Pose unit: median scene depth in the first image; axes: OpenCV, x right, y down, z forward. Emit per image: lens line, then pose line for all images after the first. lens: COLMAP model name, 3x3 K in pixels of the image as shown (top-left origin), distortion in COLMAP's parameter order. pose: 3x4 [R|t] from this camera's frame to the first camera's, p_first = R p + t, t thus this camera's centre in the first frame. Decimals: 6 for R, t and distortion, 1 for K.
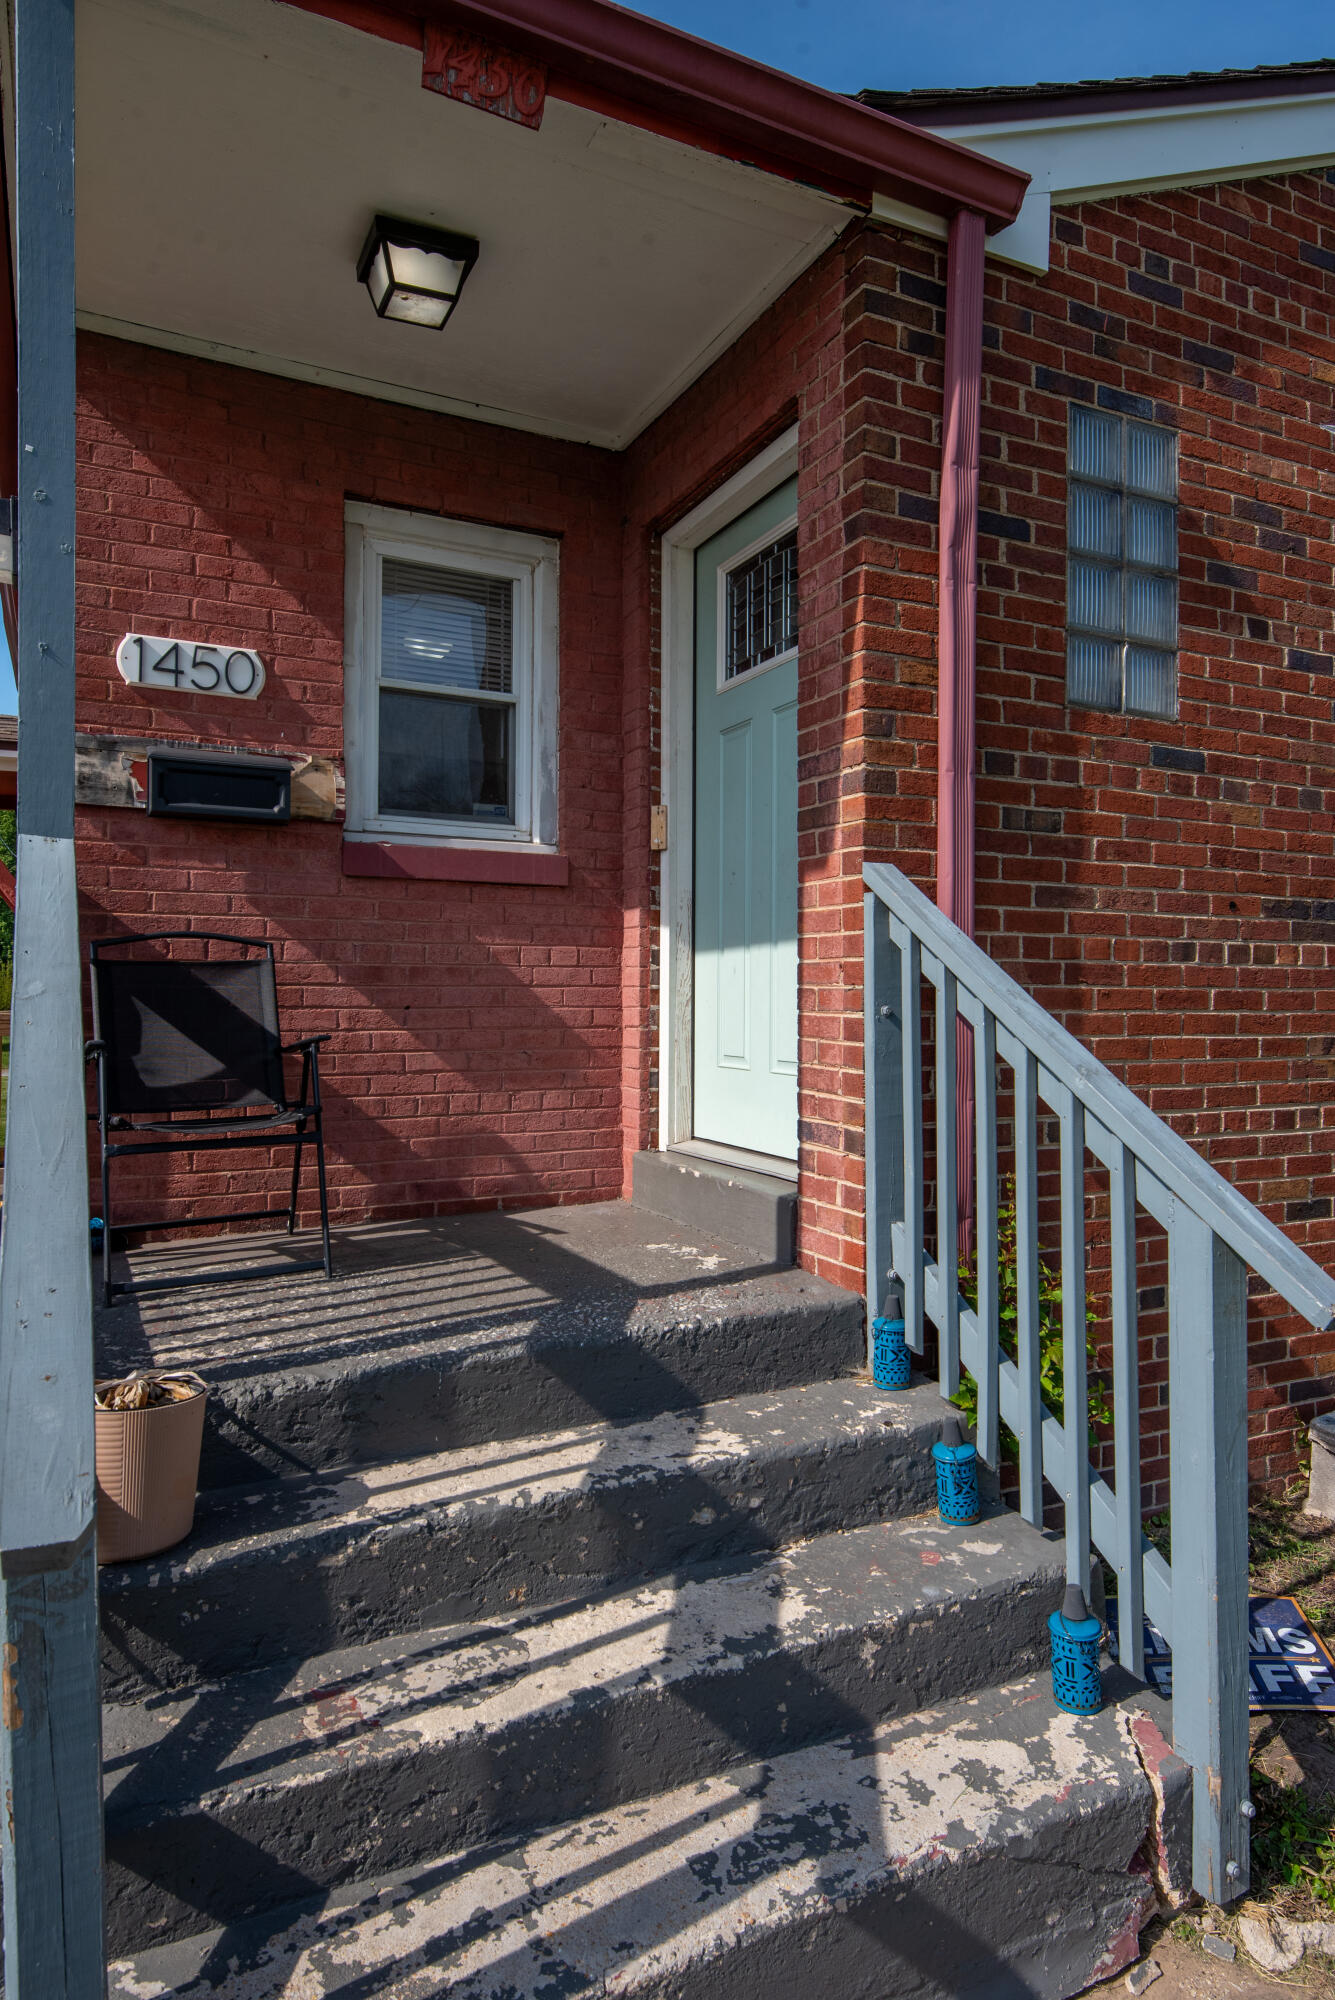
lens RADIAL K [[1217.1, 0, 675.5], [0, 1217.1, 1003.6], [0, 0, 1]] dist [0.010137, 0.008139]
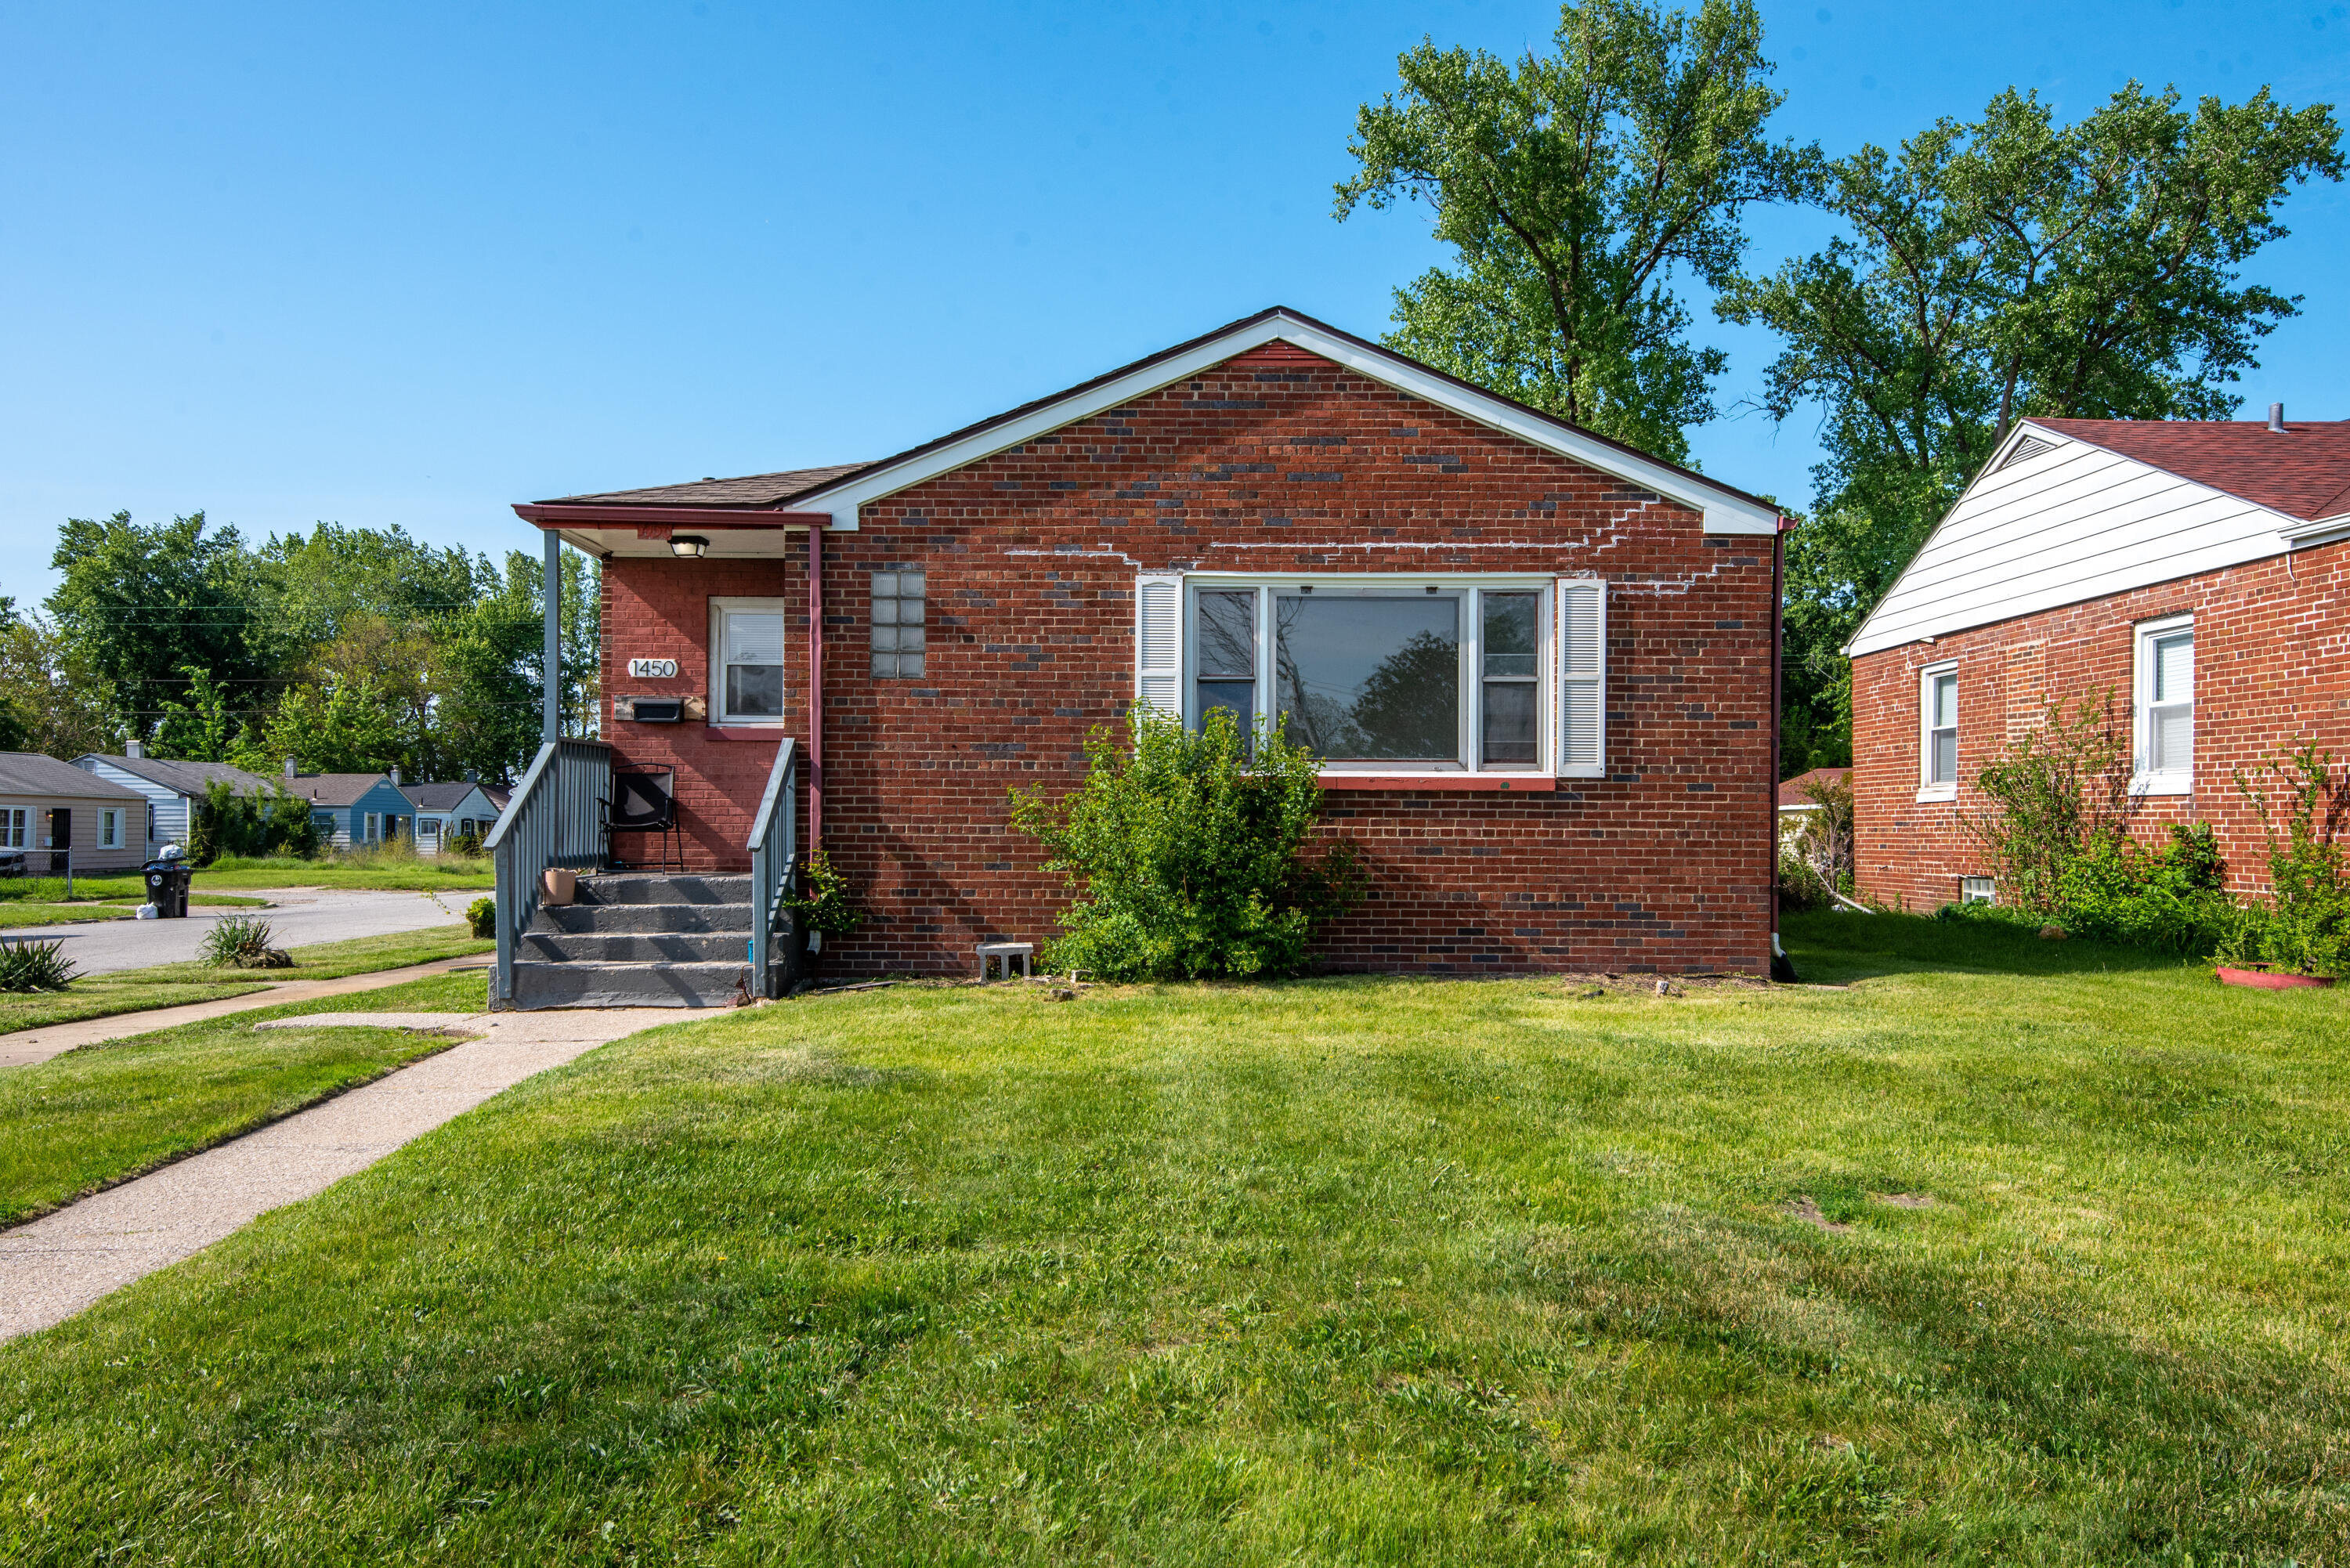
lens RADIAL K [[1668.6, 0, 1169.2], [0, 1668.6, 842.8], [0, 0, 1]] dist [0.028832, 0.000793]
pose [[0.901897, 0.004735, -0.431924, 2.550915], [-0.002987, 0.999984, 0.004727, 0.113269], [0.431940, -0.002973, 0.901898, -2.137484]]
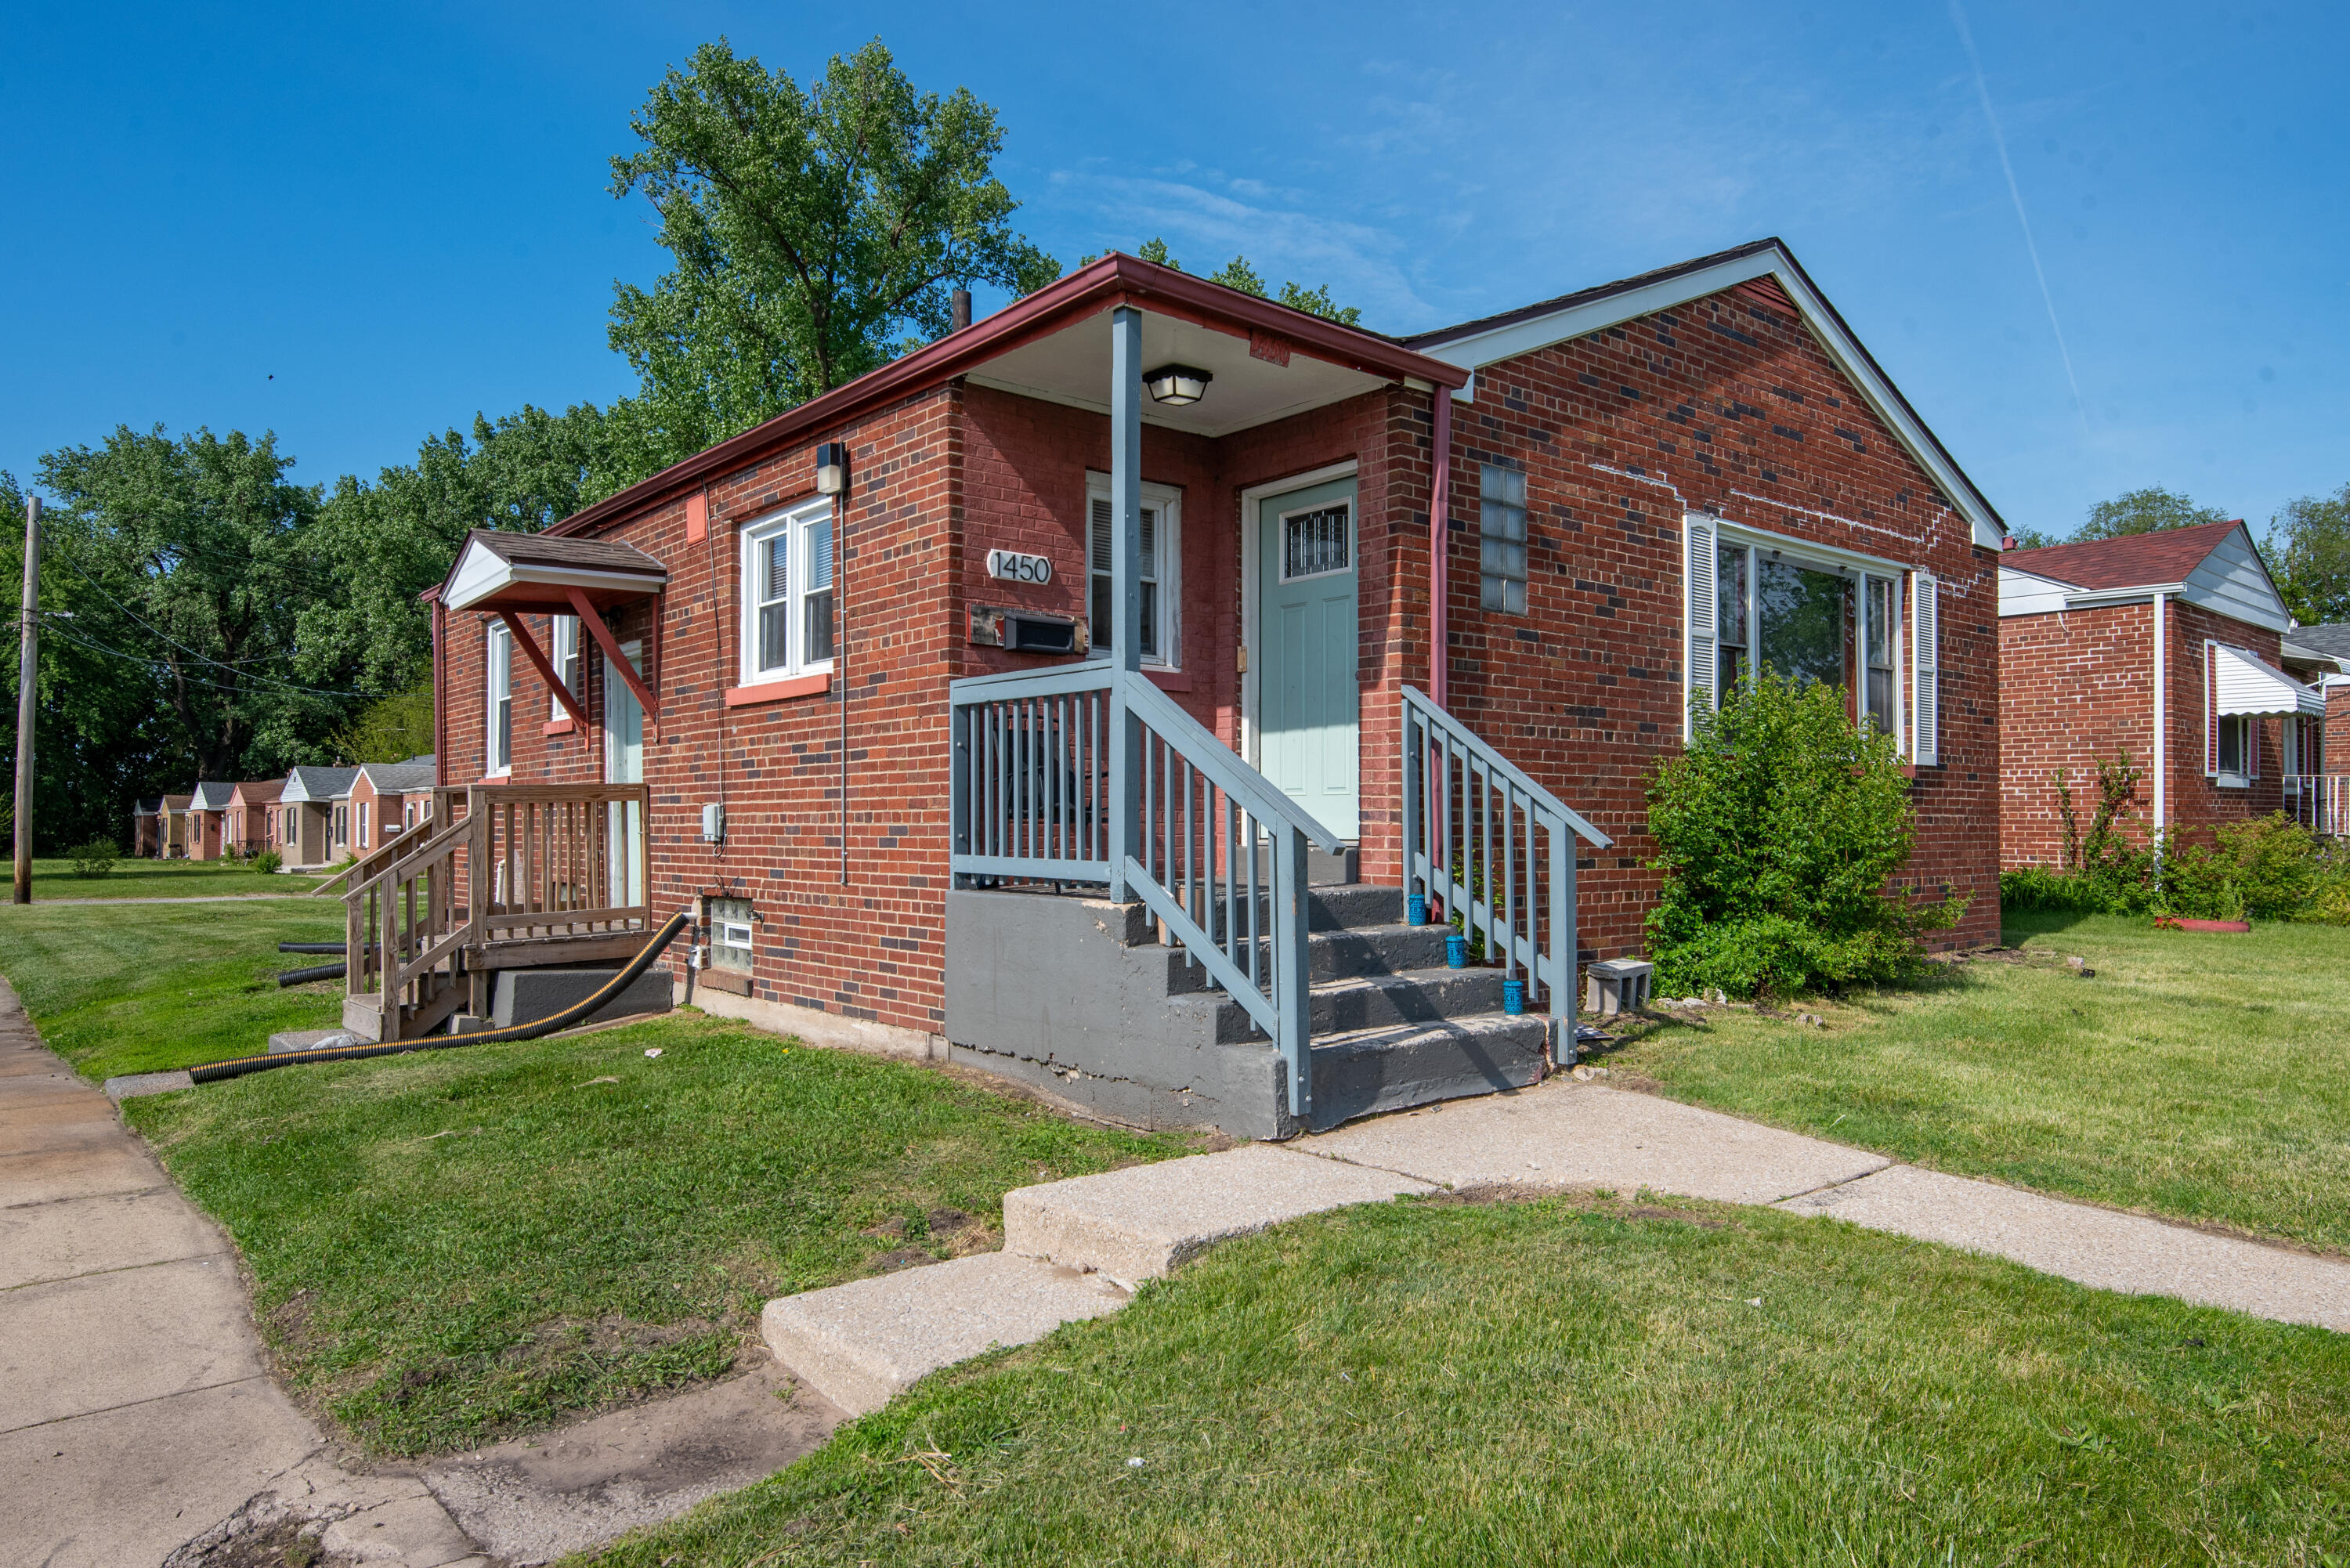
lens RADIAL K [[1430.0, 0, 1179.1], [0, 1430.0, 824.0], [0, 0, 1]] dist [0.010137, 0.008139]
pose [[0.973703, -0.003577, 0.227794, -0.707114], [0.003923, 0.999992, -0.001065, 0.114978], [-0.227788, 0.001930, 0.973709, -1.202494]]
